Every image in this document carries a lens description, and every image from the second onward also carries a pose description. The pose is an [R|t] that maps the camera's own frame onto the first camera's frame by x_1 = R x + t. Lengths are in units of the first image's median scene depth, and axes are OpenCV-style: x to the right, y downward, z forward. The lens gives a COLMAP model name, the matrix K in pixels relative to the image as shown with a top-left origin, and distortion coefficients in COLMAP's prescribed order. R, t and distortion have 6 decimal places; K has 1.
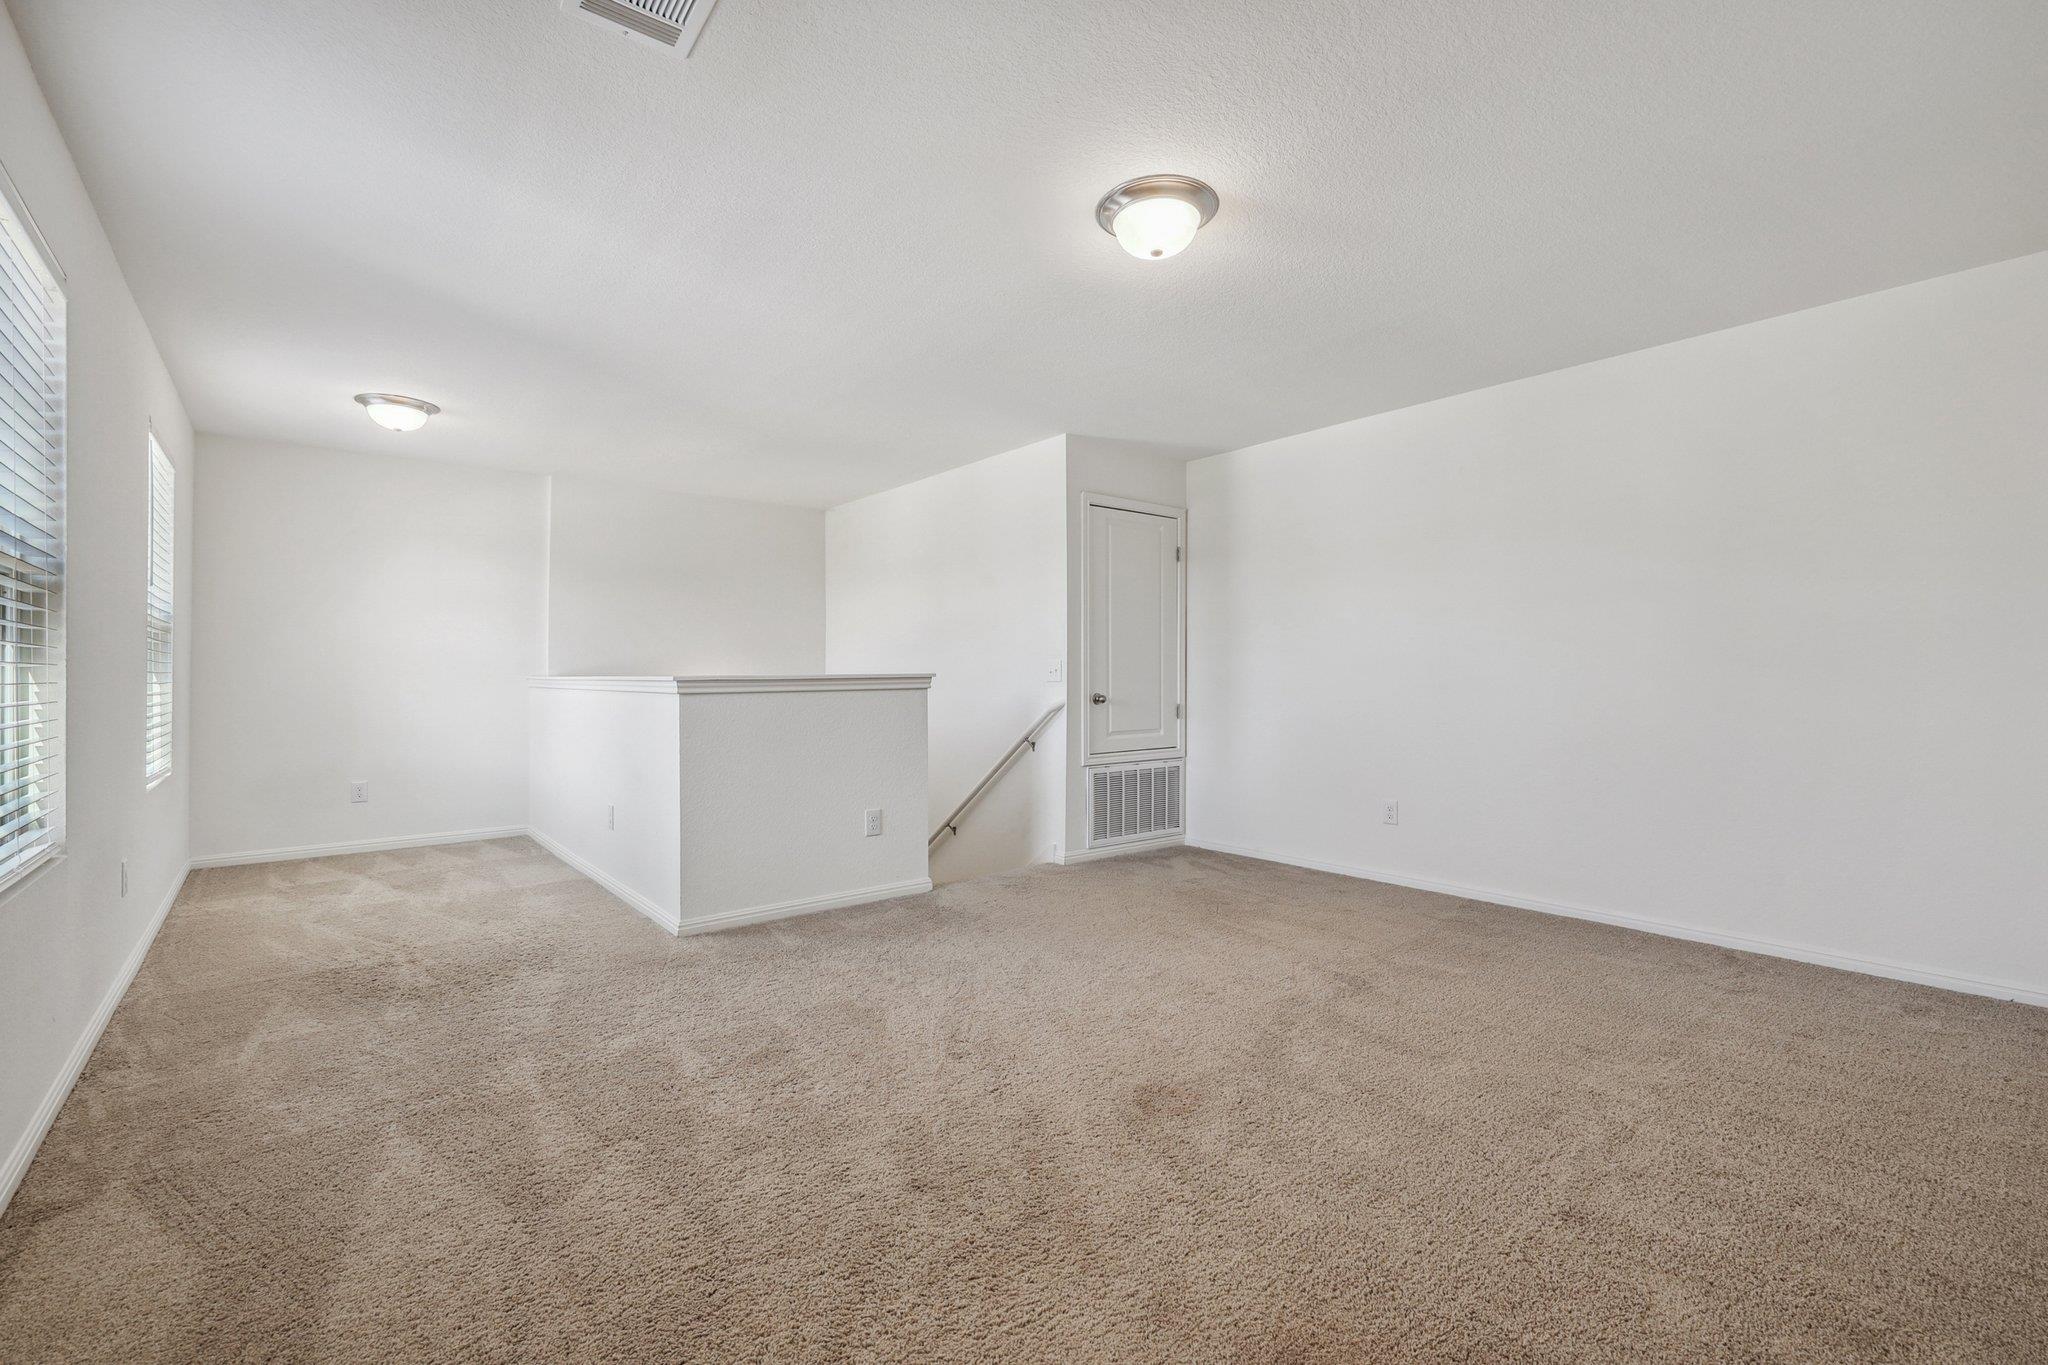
lens RADIAL K [[880.3, 0, 1017.7], [0, 880.3, 679.8], [0, 0, 1]] dist [0.005215, -0.000764]
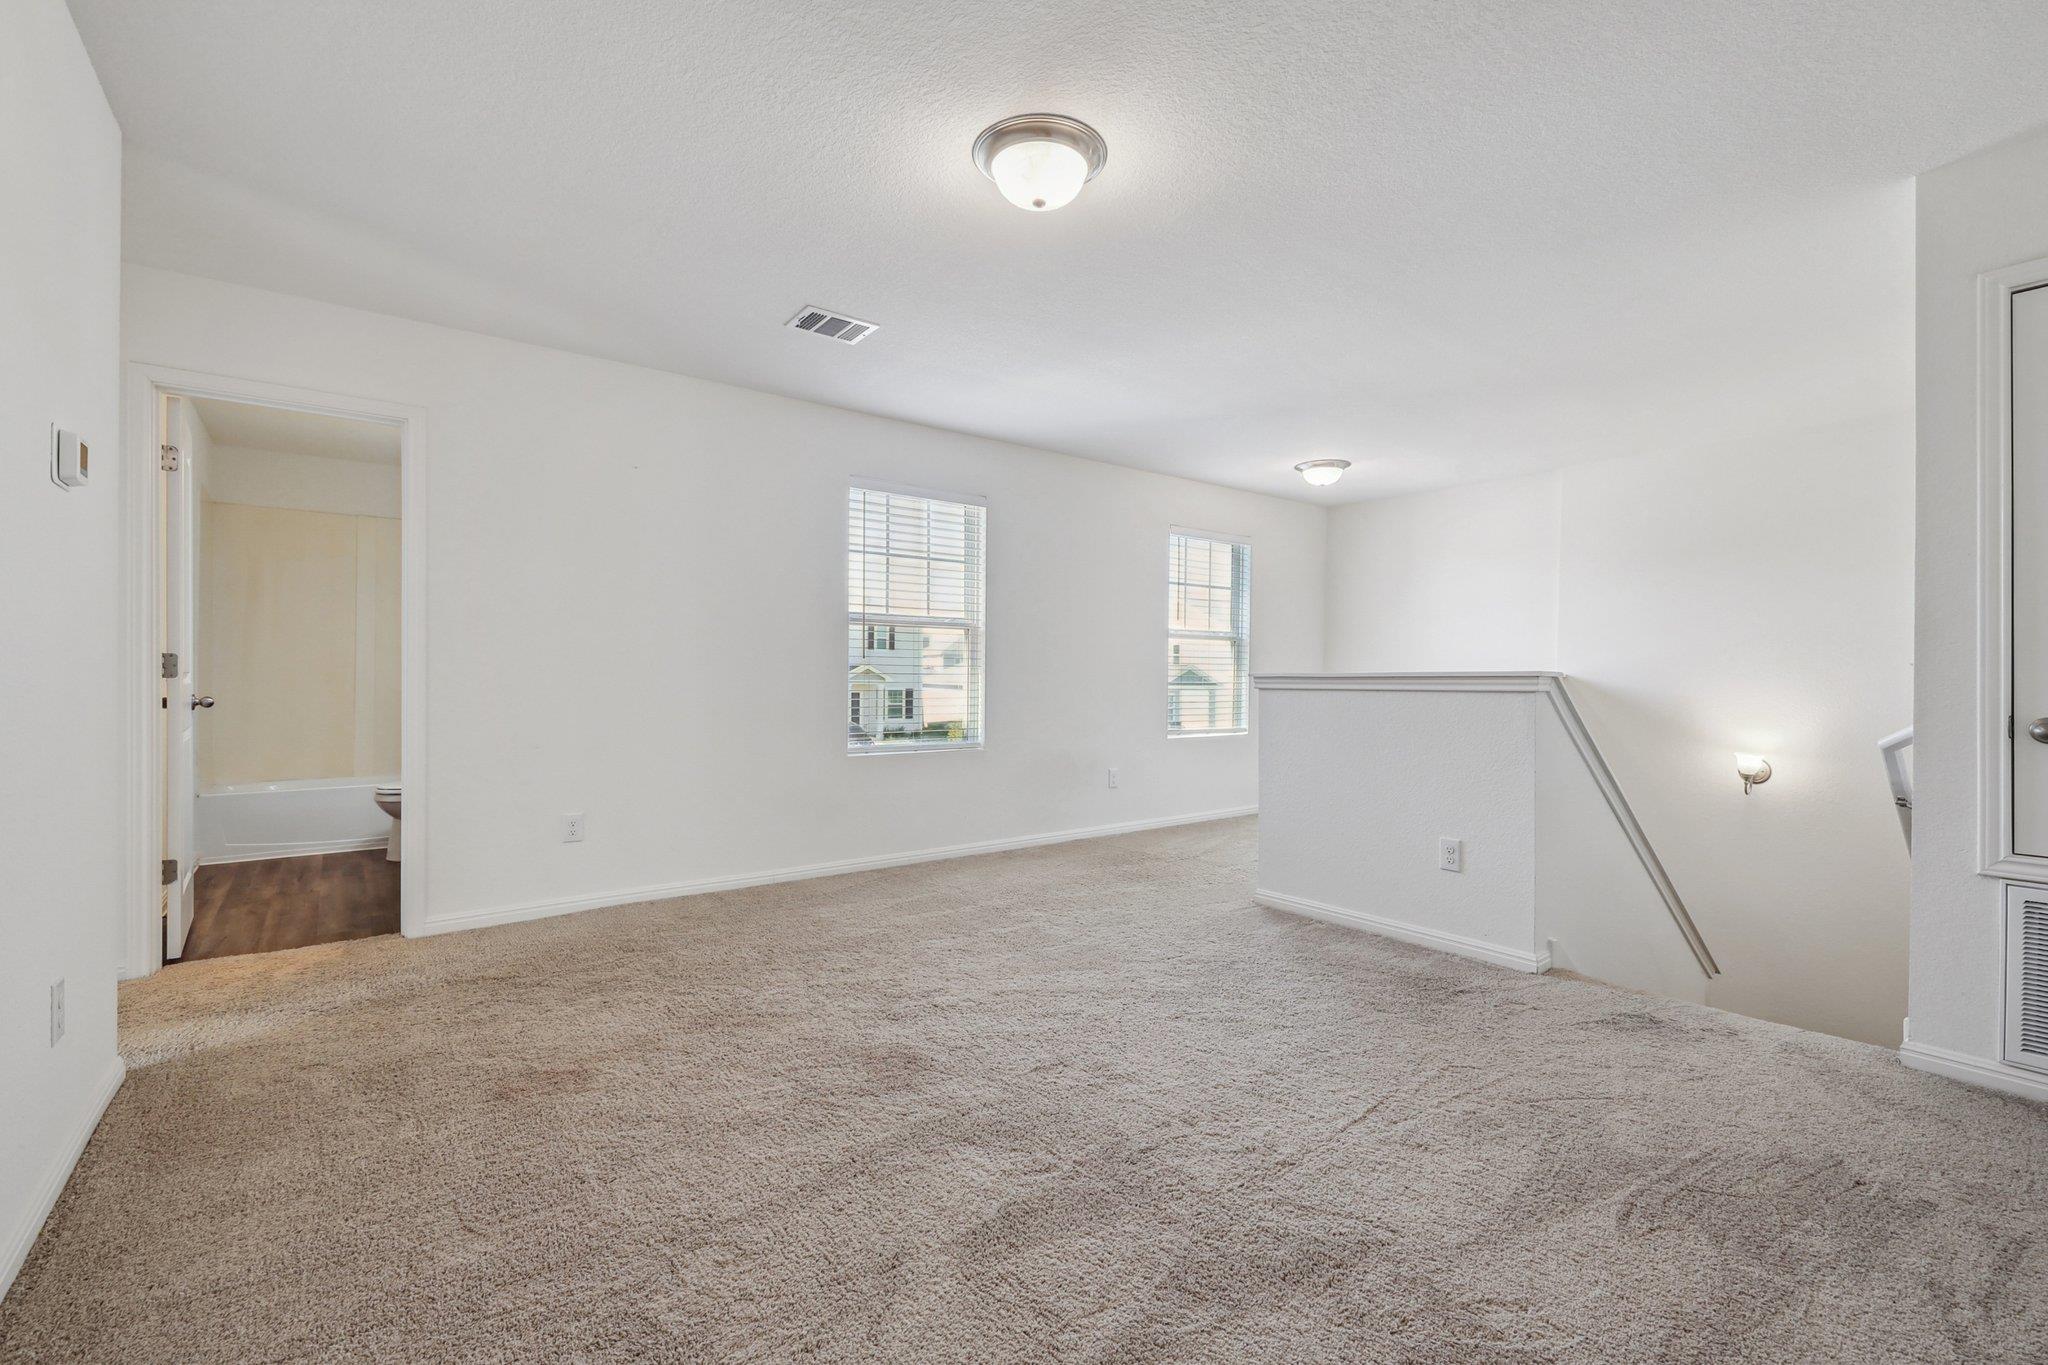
lens RADIAL K [[880.3, 0, 1017.6], [0, 880.3, 675.7], [0, 0, 1]] dist [0.005215, -0.000764]
pose [[-0.036710, -0.002286, -0.999323, 0.691096], [-0.017303, 0.999849, -0.001652, 0.006272], [0.999176, 0.017231, -0.036744, 0.663503]]
